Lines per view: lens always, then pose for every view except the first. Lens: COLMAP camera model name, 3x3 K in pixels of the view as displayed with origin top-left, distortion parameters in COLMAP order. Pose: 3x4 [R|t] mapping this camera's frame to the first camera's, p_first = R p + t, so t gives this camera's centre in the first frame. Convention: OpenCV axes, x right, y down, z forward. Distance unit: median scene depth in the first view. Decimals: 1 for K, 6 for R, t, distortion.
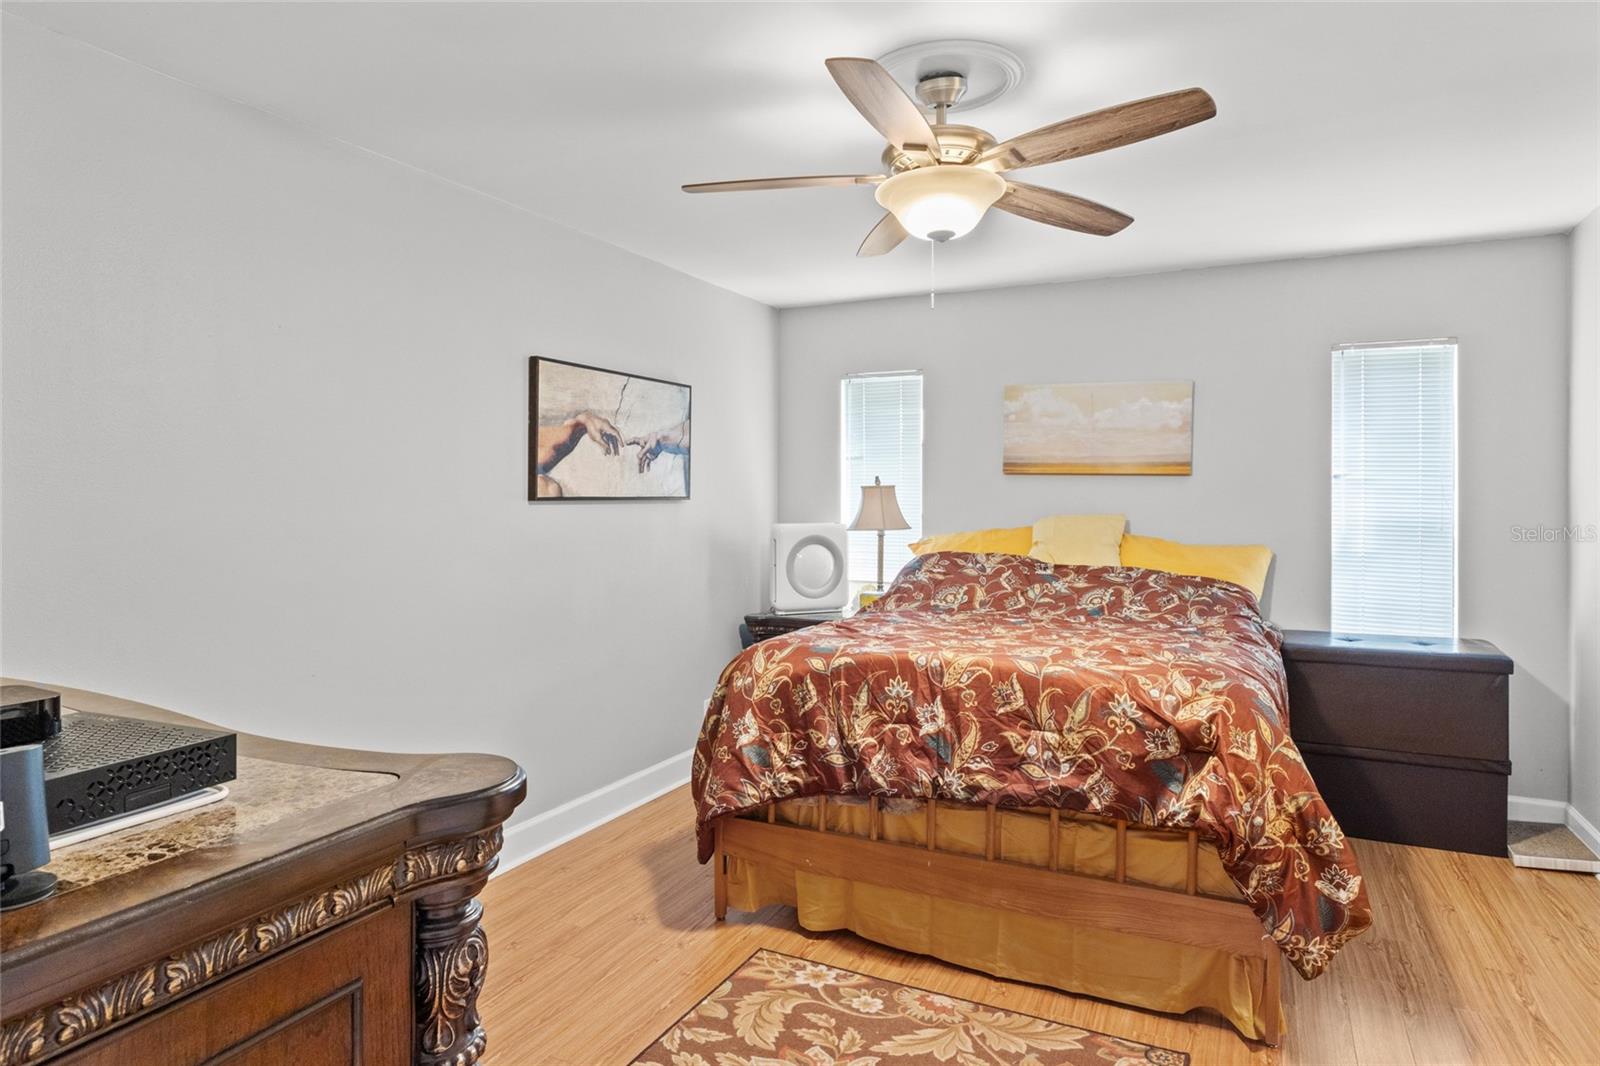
lens RADIAL K [[945.5, 0, 810.3], [0, 945.5, 495.6], [0, 0, 1]] dist [-0.009207, 0.004549]
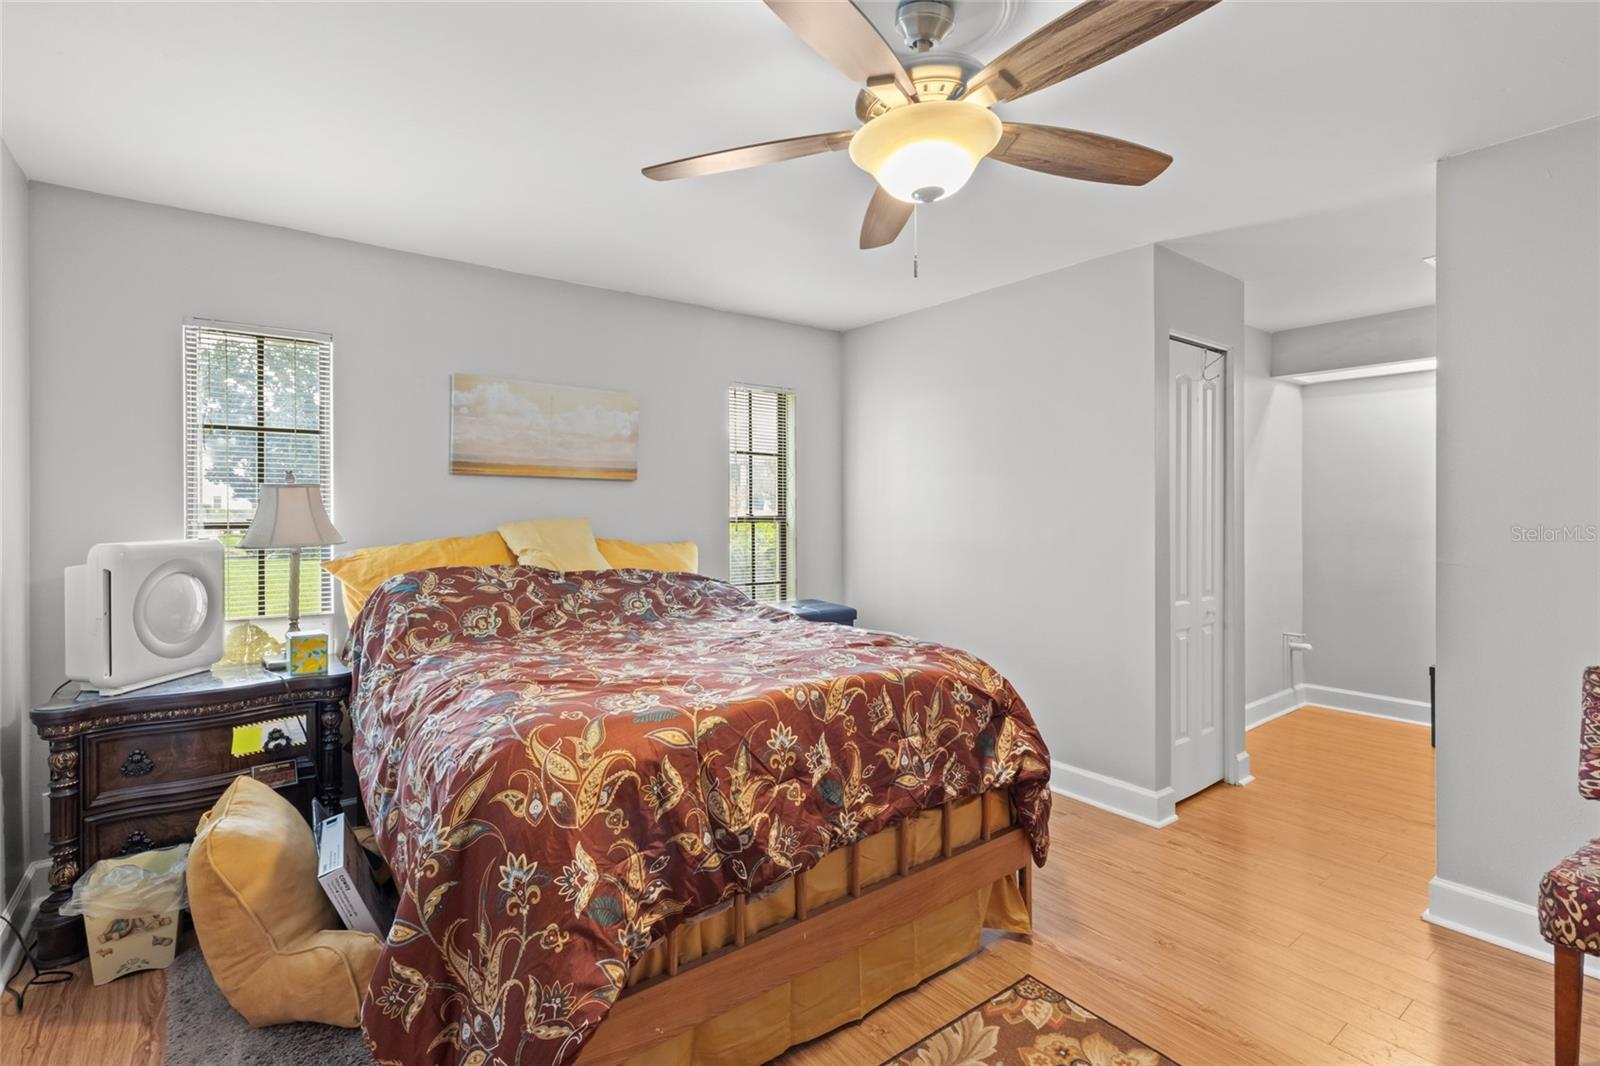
lens RADIAL K [[744.0, 0, 814.3], [0, 744.0, 509.7], [0, 0, 1]] dist [0.001744, 0.003793]
pose [[0.448364, -0.007293, 0.893821, -0.441145], [-0.001892, 0.999957, 0.009108, 0.005047], [-0.893849, -0.005774, 0.448331, 0.671810]]
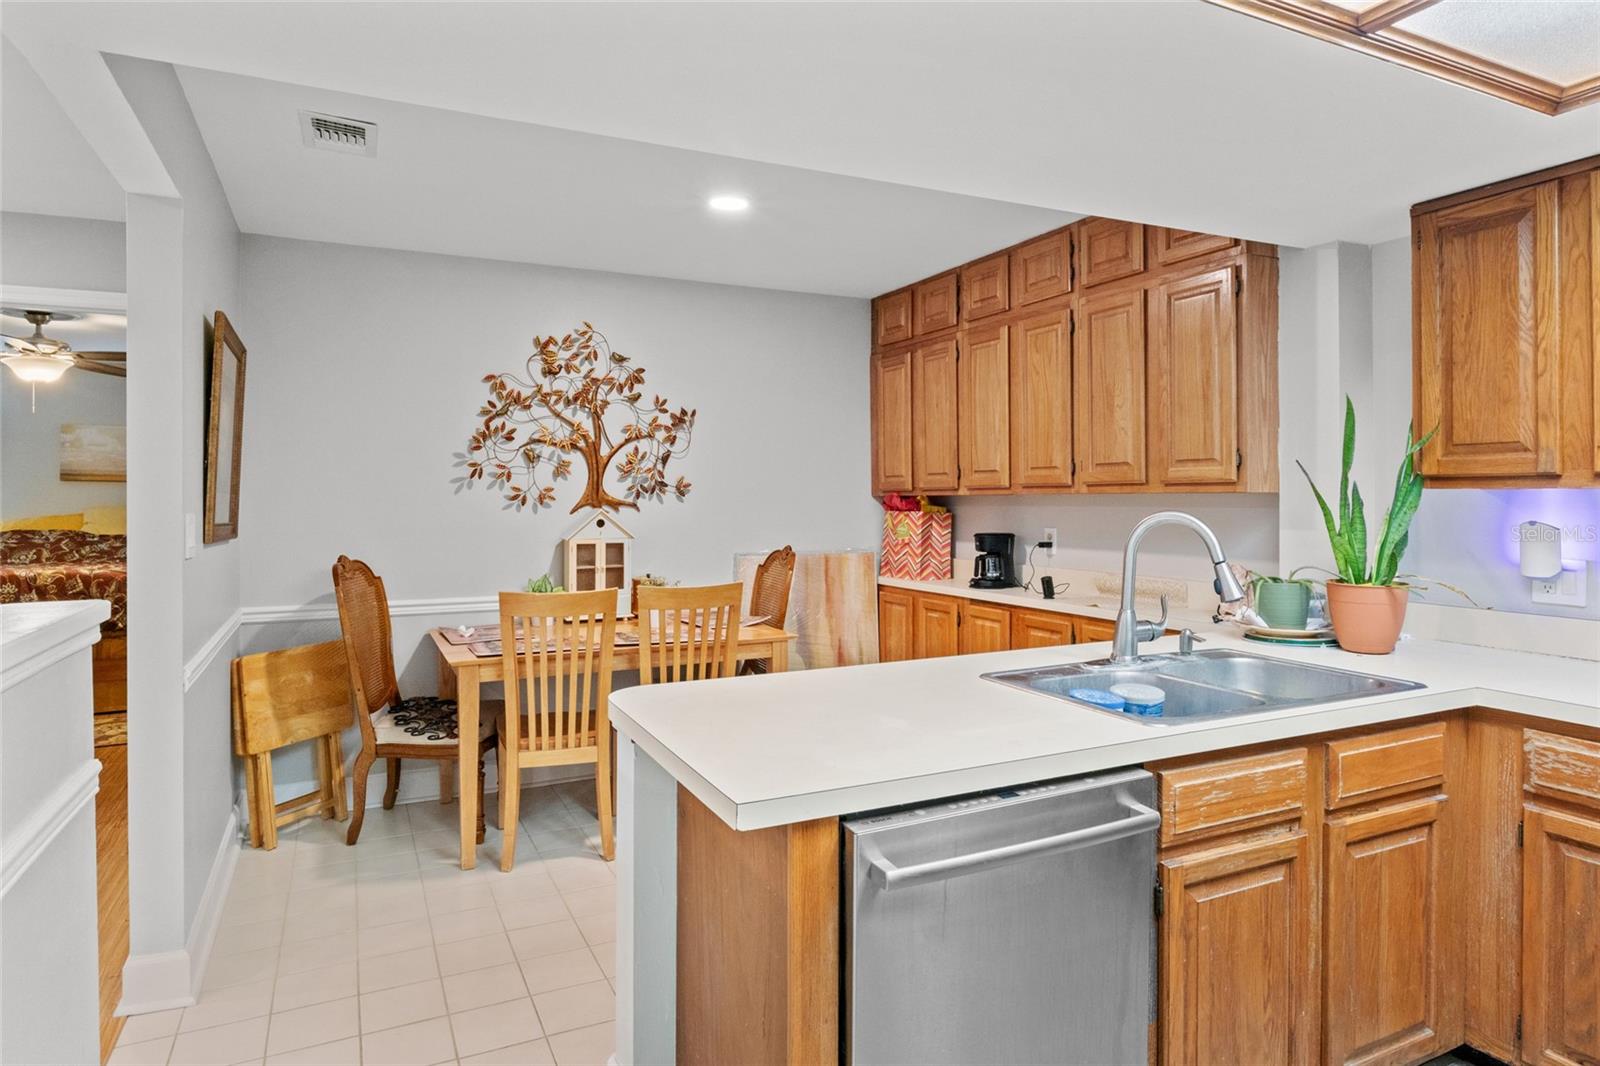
lens RADIAL K [[945.5, 0, 801.1], [0, 945.5, 496.1], [0, 0, 1]] dist [-0.009207, 0.004549]
pose [[0.628589, -0.004561, 0.777724, -0.403465], [0.000022, 0.999983, 0.005847, -0.010219], [-0.777738, -0.003658, 0.628578, -1.586572]]
